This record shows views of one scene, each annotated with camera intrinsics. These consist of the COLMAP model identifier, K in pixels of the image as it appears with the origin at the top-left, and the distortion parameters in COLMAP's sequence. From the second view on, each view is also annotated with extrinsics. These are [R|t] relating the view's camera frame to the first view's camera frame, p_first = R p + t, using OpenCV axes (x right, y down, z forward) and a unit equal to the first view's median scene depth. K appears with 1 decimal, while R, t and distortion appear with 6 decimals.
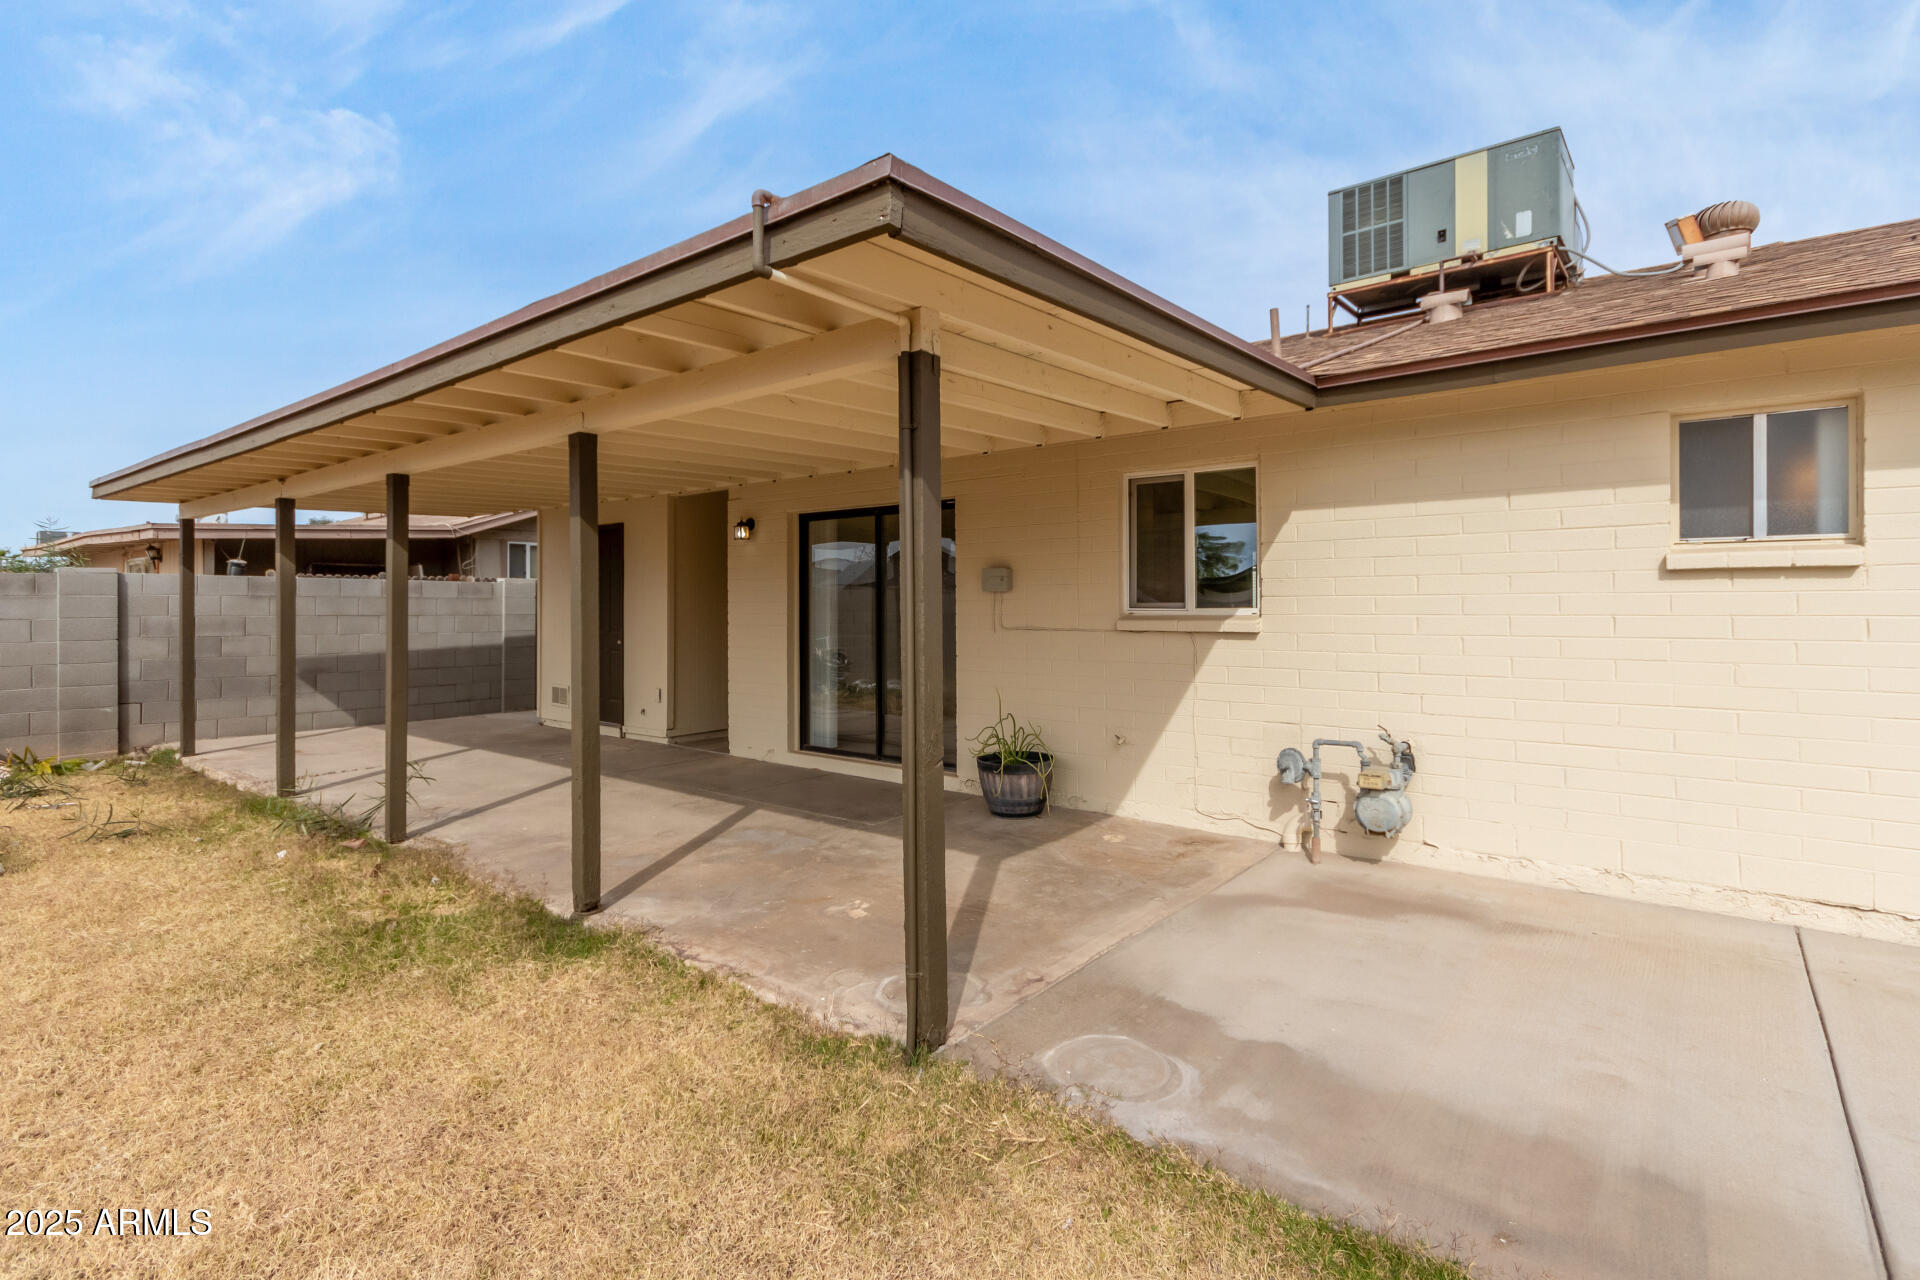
lens RADIAL K [[909.5, 0, 963.6], [0, 909.5, 597.7], [0, 0, 1]] dist [0.003009, -0.000023]
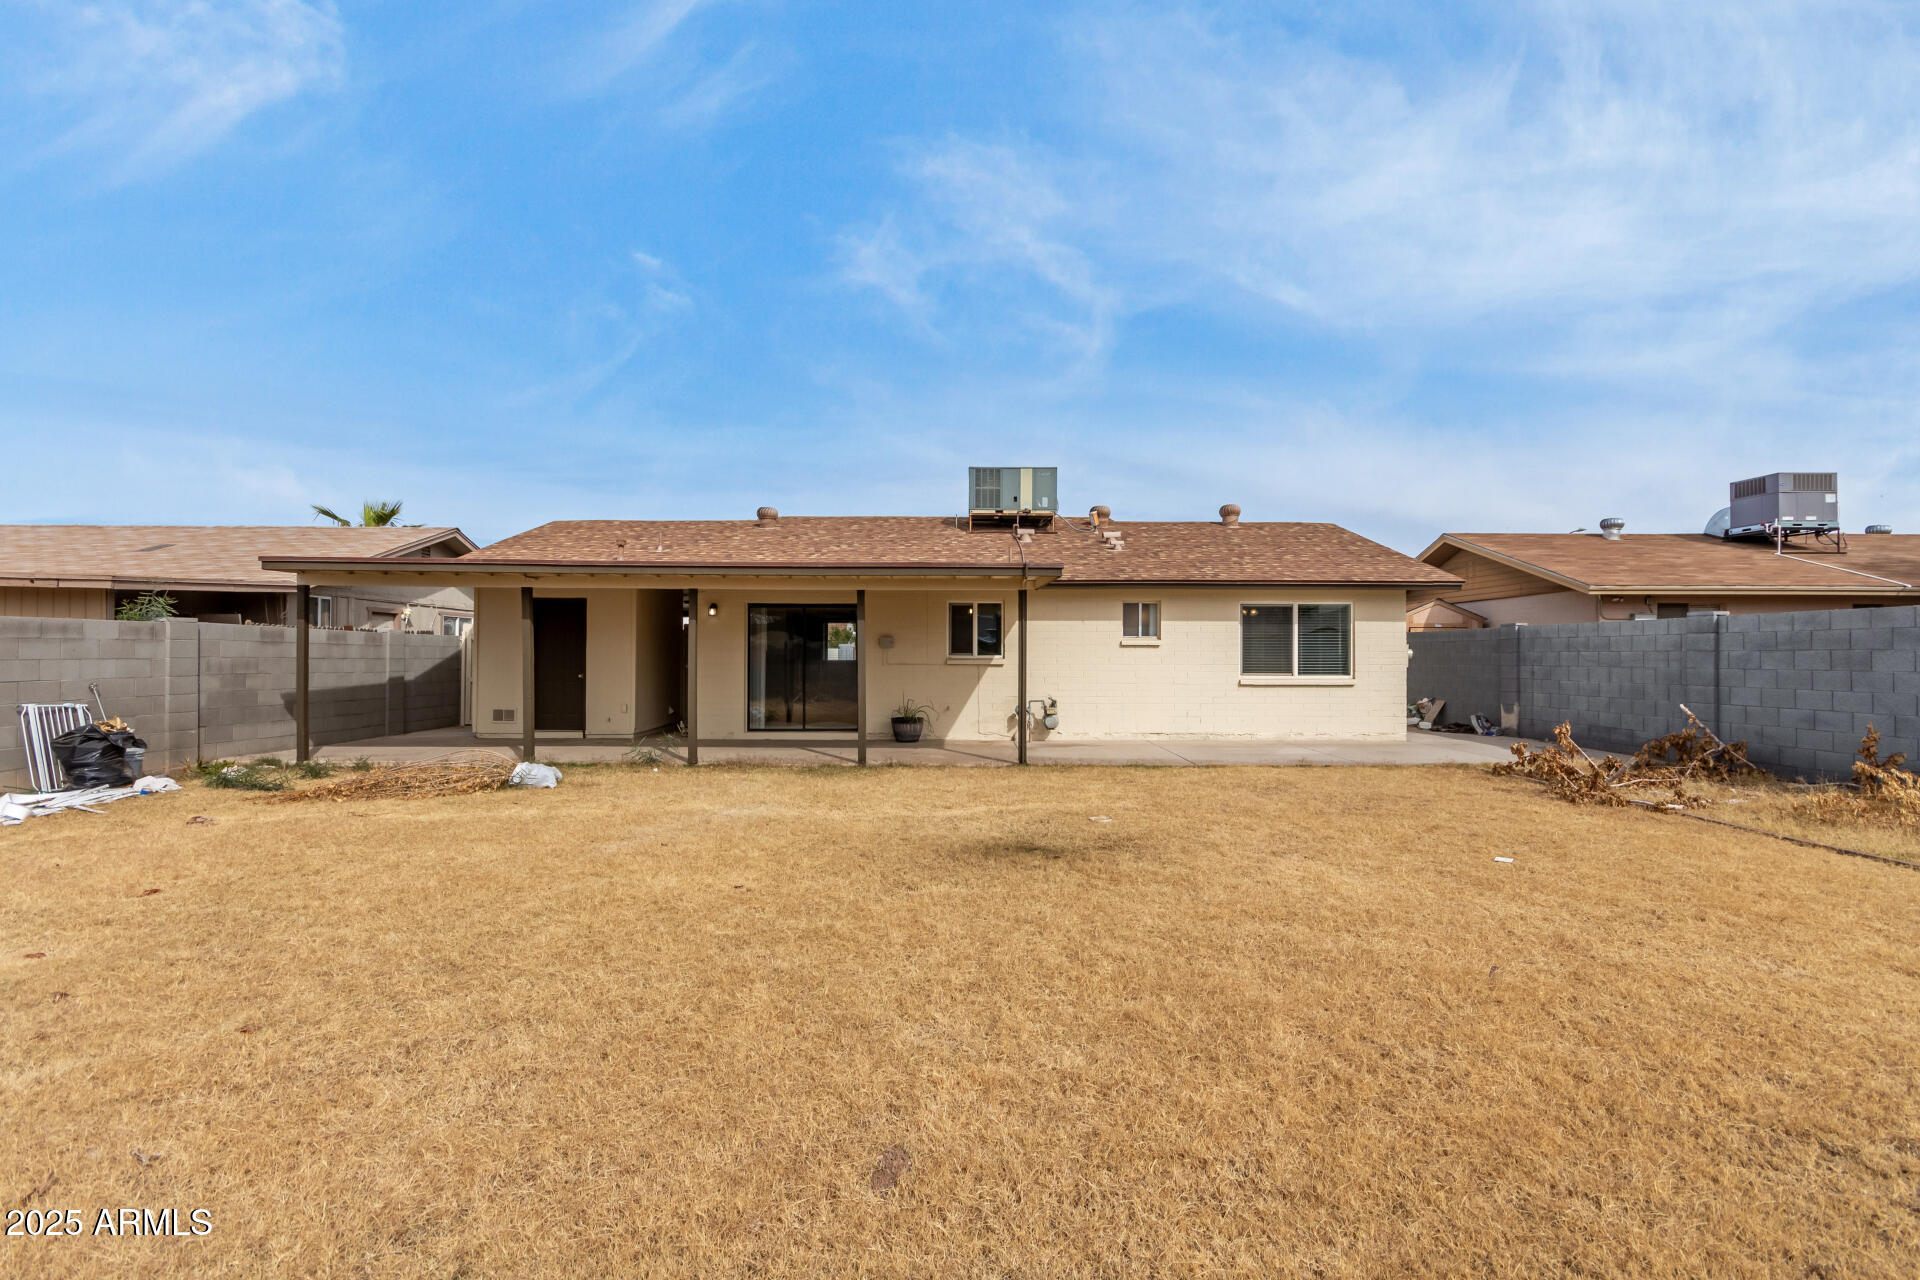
lens RADIAL K [[909.5, 0, 959.7], [0, 909.5, 647.1], [0, 0, 1]] dist [0.003009, -0.000023]
pose [[0.767376, 0.011089, 0.641102, -1.229191], [-0.010683, 0.999933, -0.004508, 0.000296], [-0.641109, -0.003390, 0.767443, -0.812011]]
